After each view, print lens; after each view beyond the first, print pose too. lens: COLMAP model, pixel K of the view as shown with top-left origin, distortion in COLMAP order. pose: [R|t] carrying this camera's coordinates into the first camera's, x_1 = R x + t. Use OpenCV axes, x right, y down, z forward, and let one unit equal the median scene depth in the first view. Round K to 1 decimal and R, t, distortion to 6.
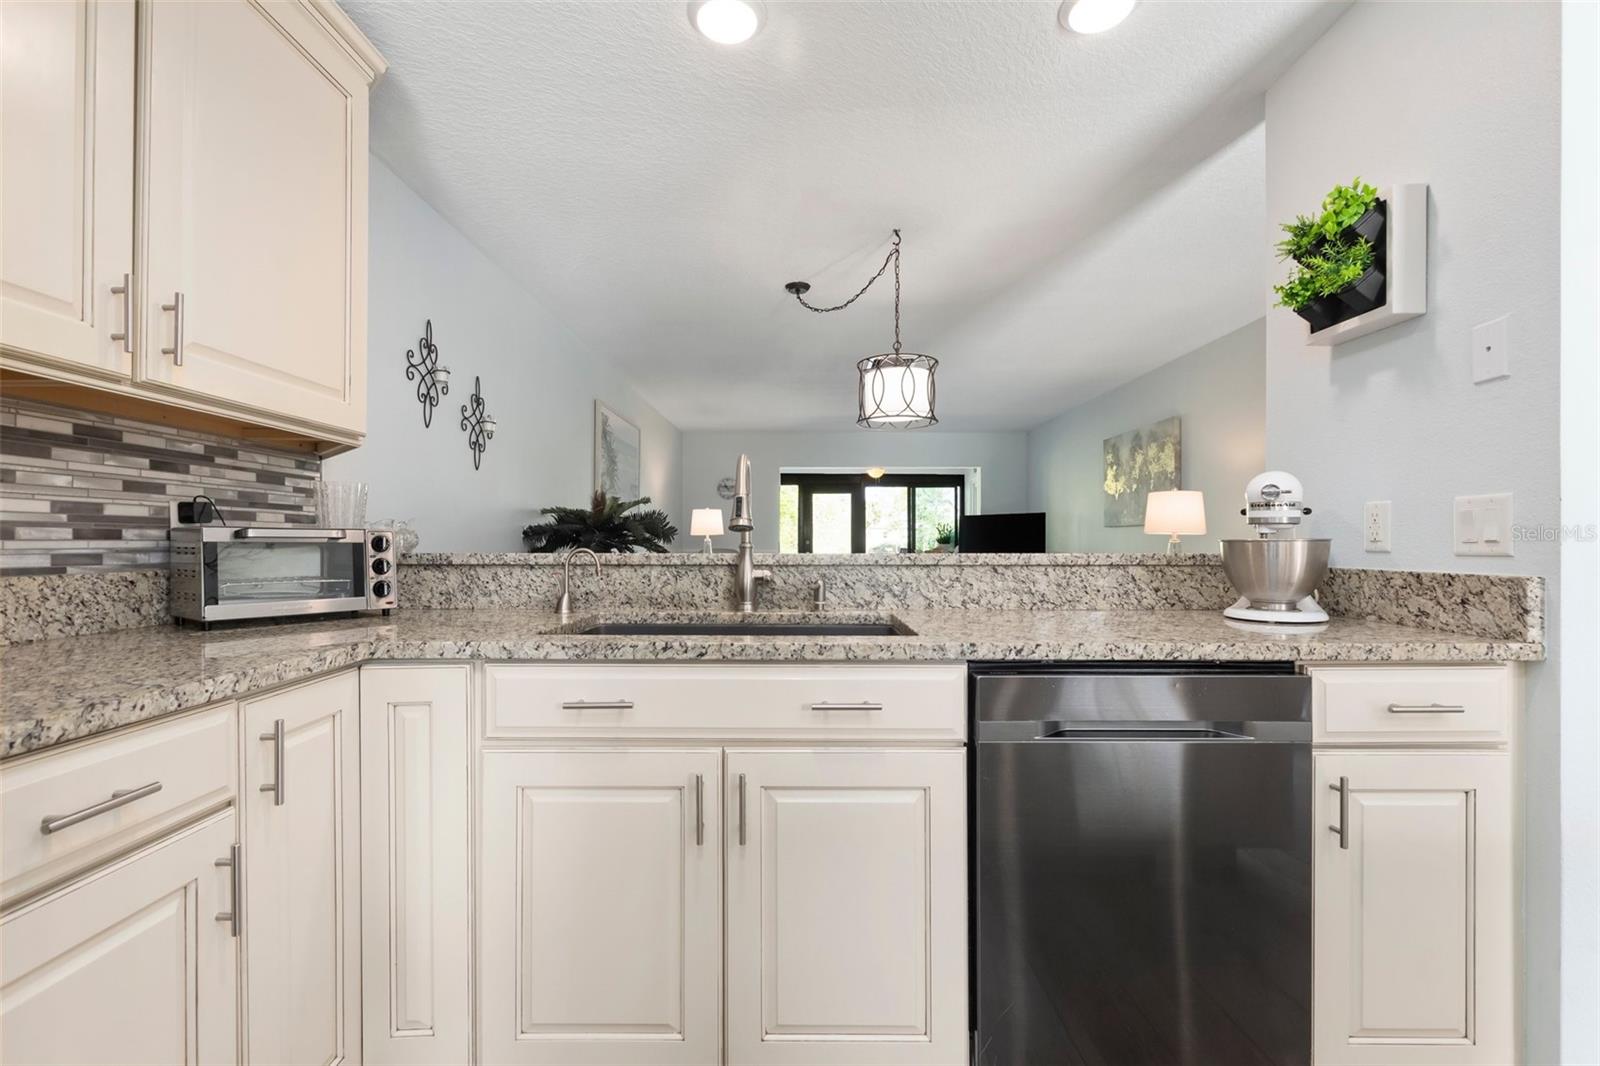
lens RADIAL K [[694.0, 0, 790.6], [0, 694.0, 539.2], [0, 0, 1]] dist [0.015720, -0.005627]
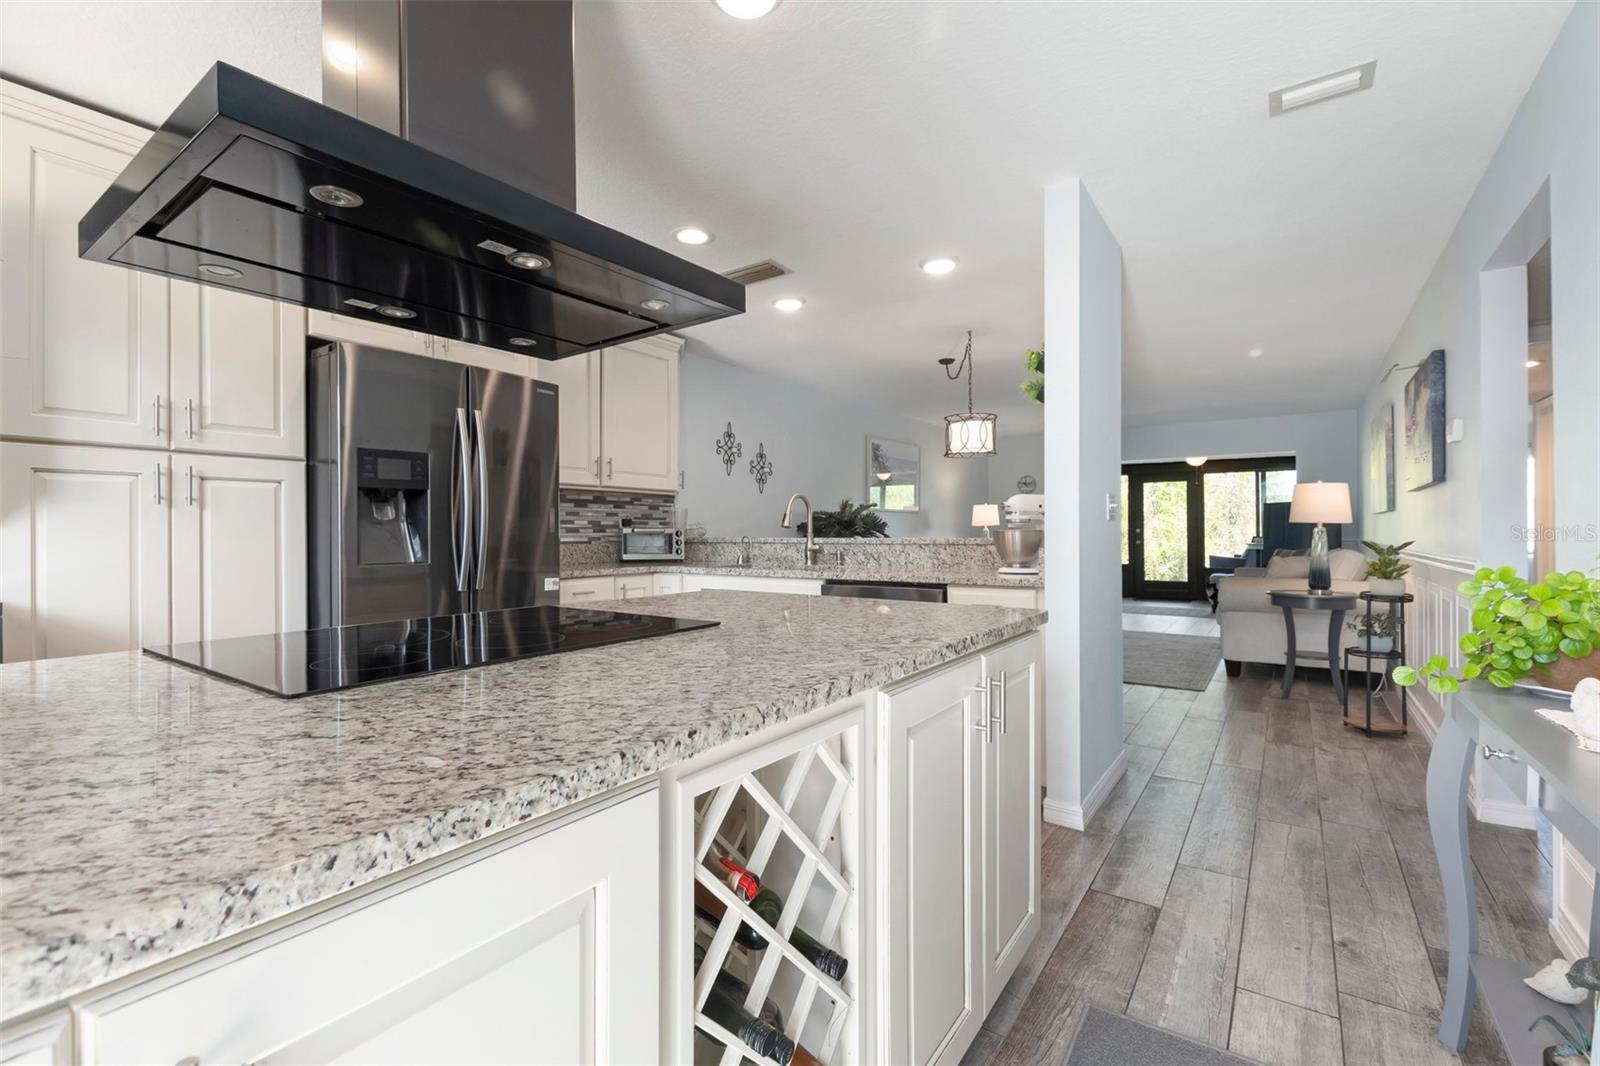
lens RADIAL K [[694.0, 0, 792.8], [0, 694.0, 525.0], [0, 0, 1]] dist [0.015720, -0.005627]
pose [[0.823054, -0.009498, -0.567884, 1.096789], [0.007094, 0.999954, -0.006444, -0.005093], [0.567919, 0.001276, 0.823084, -0.781736]]
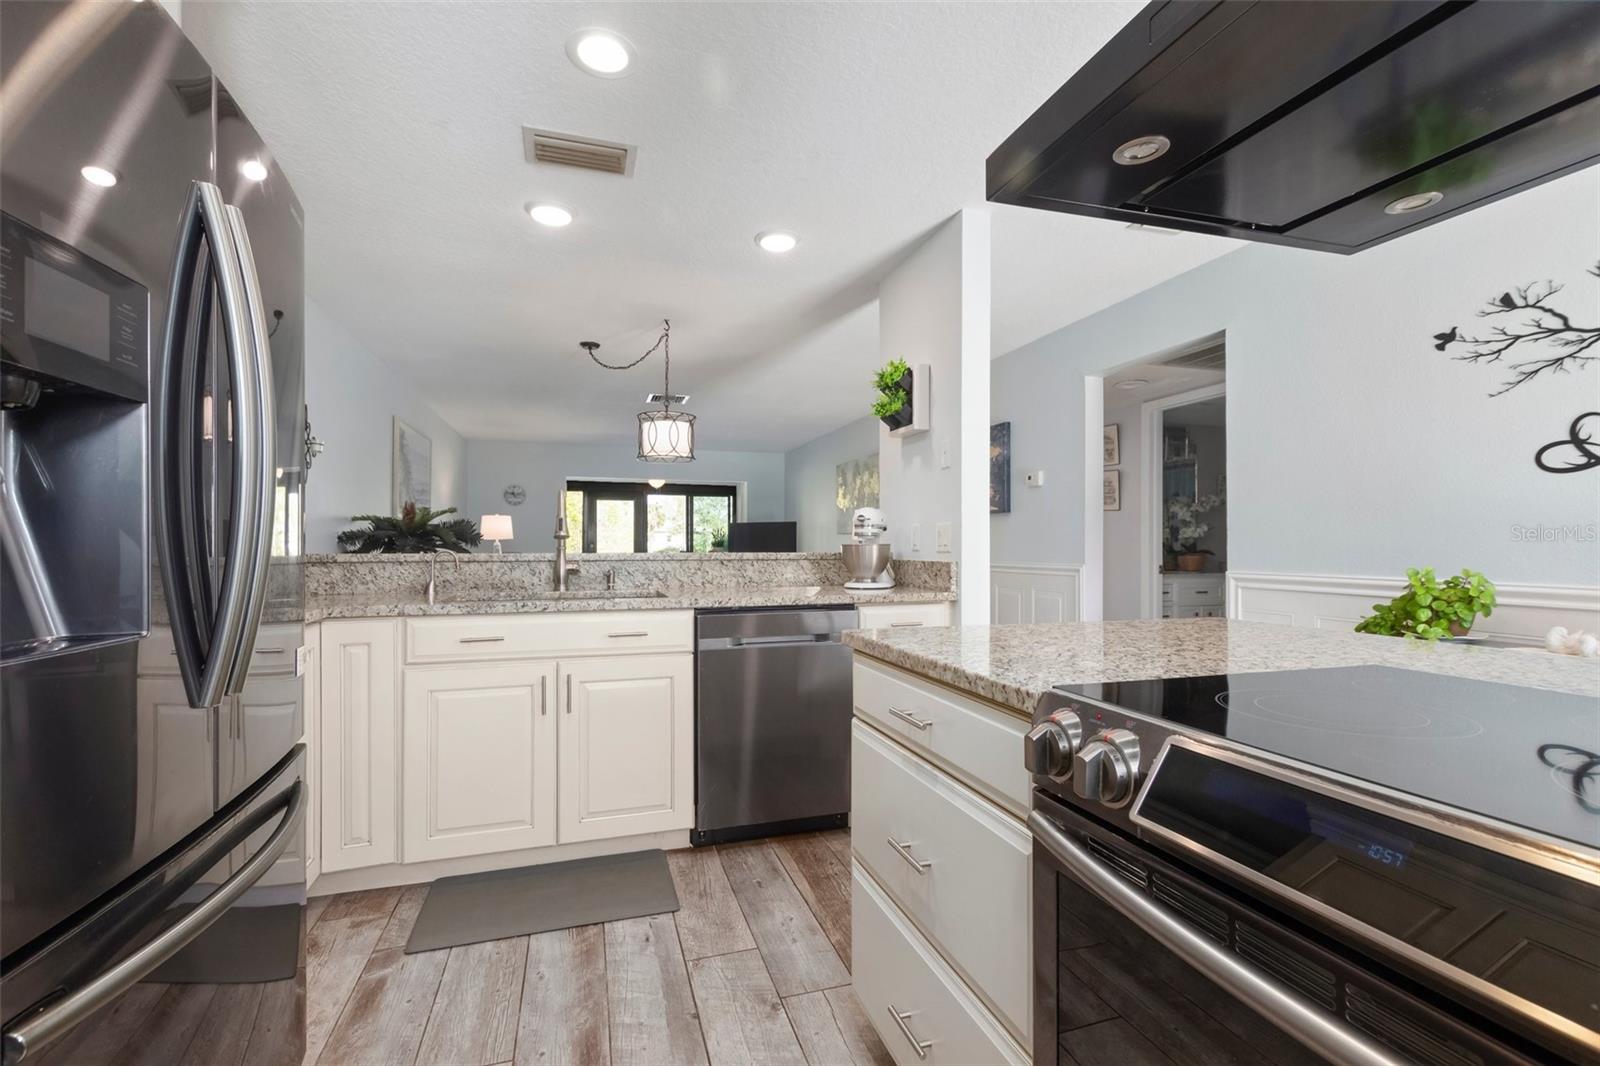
lens RADIAL K [[694.0, 0, 789.0], [0, 694.0, 539.6], [0, 0, 1]] dist [0.015720, -0.005627]
pose [[0.953670, 0.002219, 0.300847, -0.045935], [-0.000907, 0.999989, -0.004500, -0.002892], [-0.300854, 0.004019, 0.953662, -0.599843]]
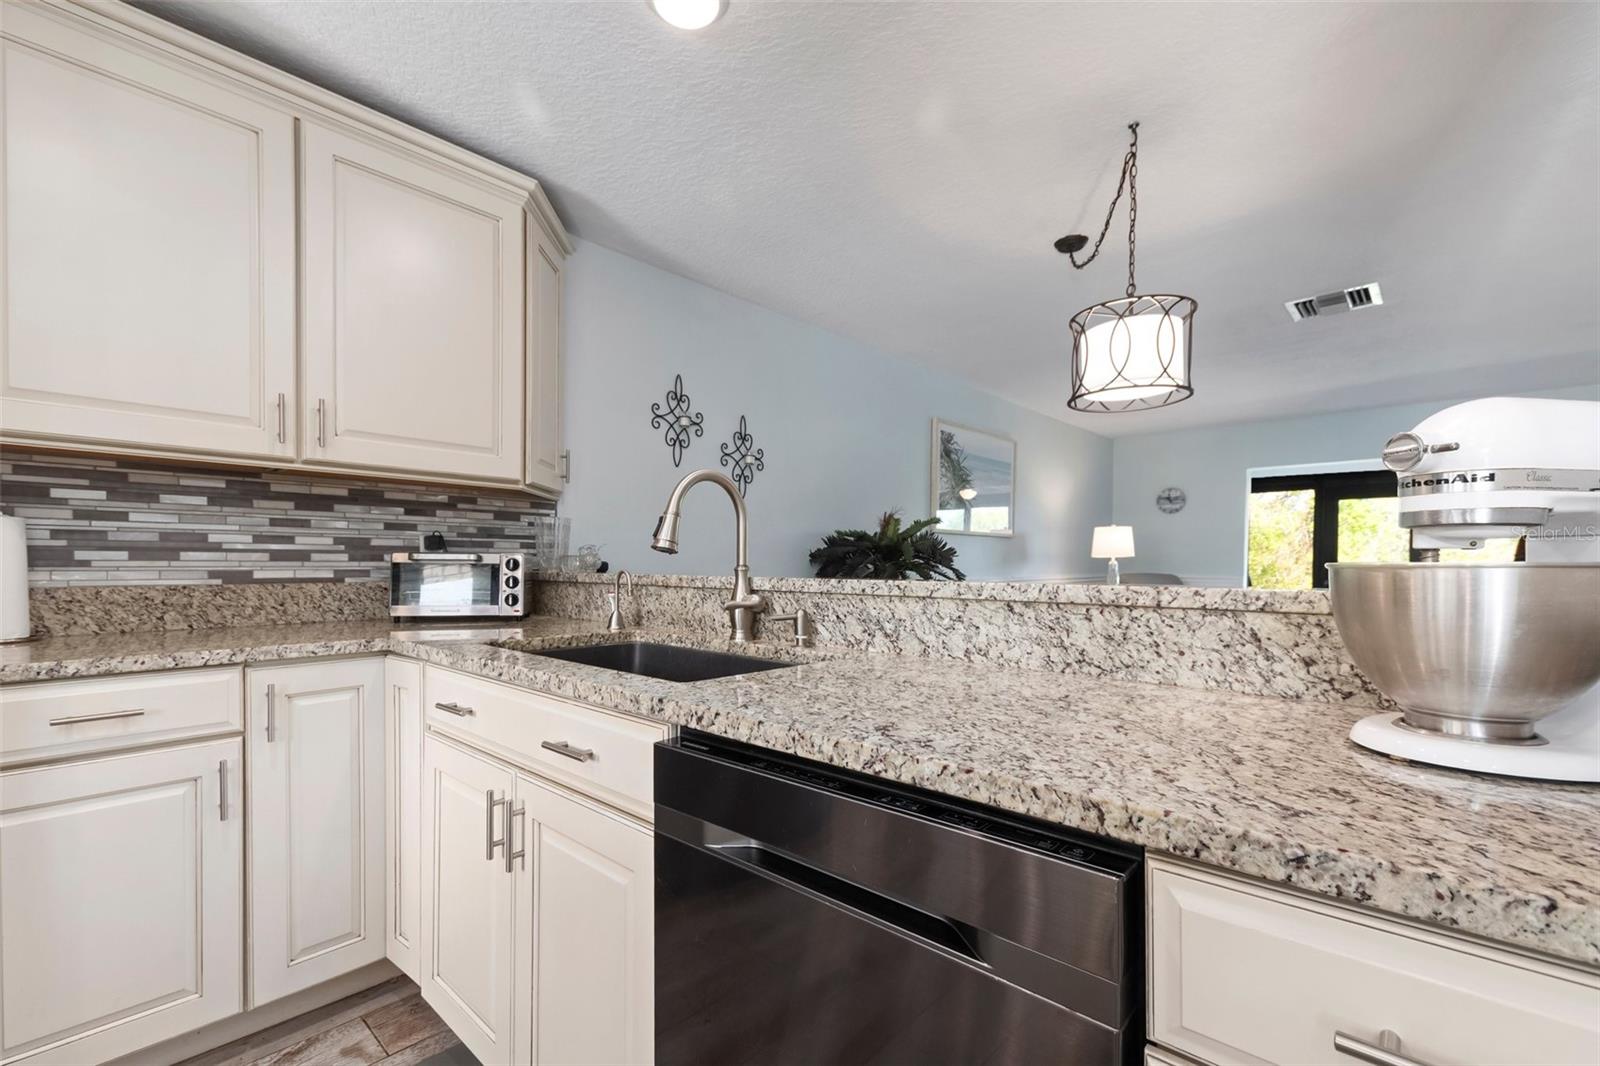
lens RADIAL K [[694.0, 0, 789.3], [0, 694.0, 570.7], [0, 0, 1]] dist [0.015720, -0.005627]
pose [[0.740097, 0.010091, -0.672425, 0.587815], [-0.001386, 0.999908, 0.013480, -0.000155], [0.672499, -0.009044, 0.740043, 0.363442]]
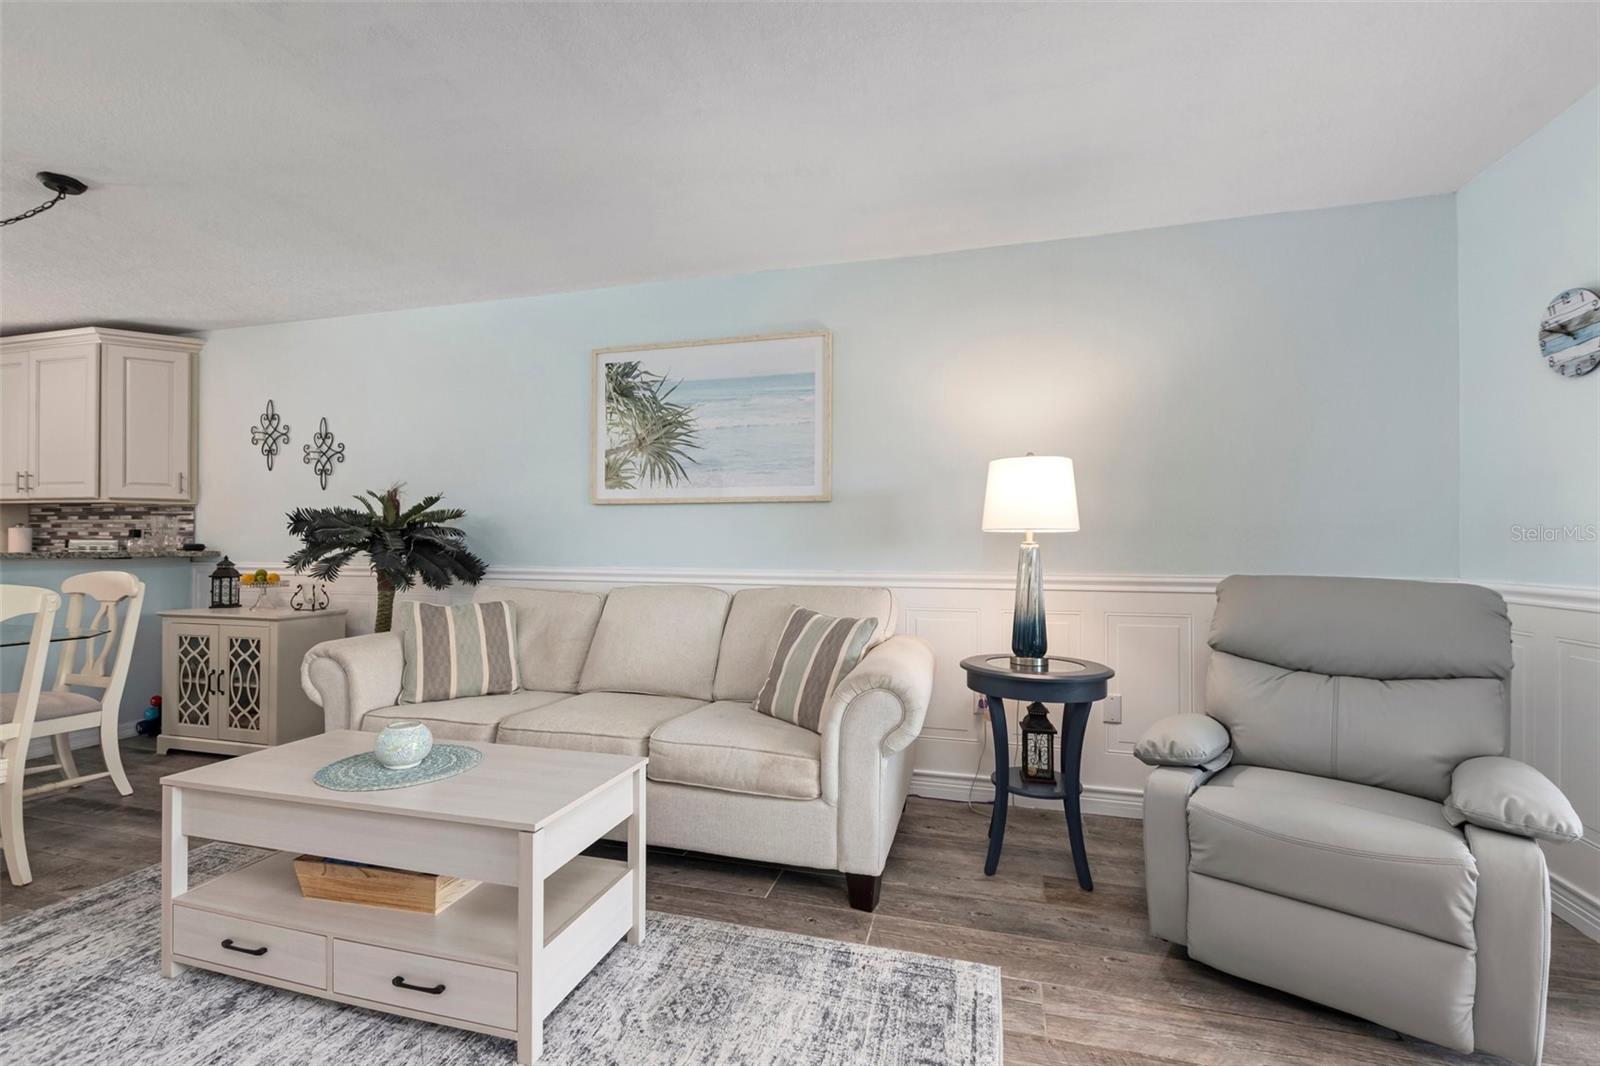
lens RADIAL K [[694.0, 0, 791.4], [0, 694.0, 535.2], [0, 0, 1]] dist [0.015720, -0.005627]
pose [[-0.259977, -0.011655, -0.965544, 0.940858], [0.000013, 0.999927, -0.012073, -0.000071], [0.965615, -0.003151, -0.259958, 3.568098]]
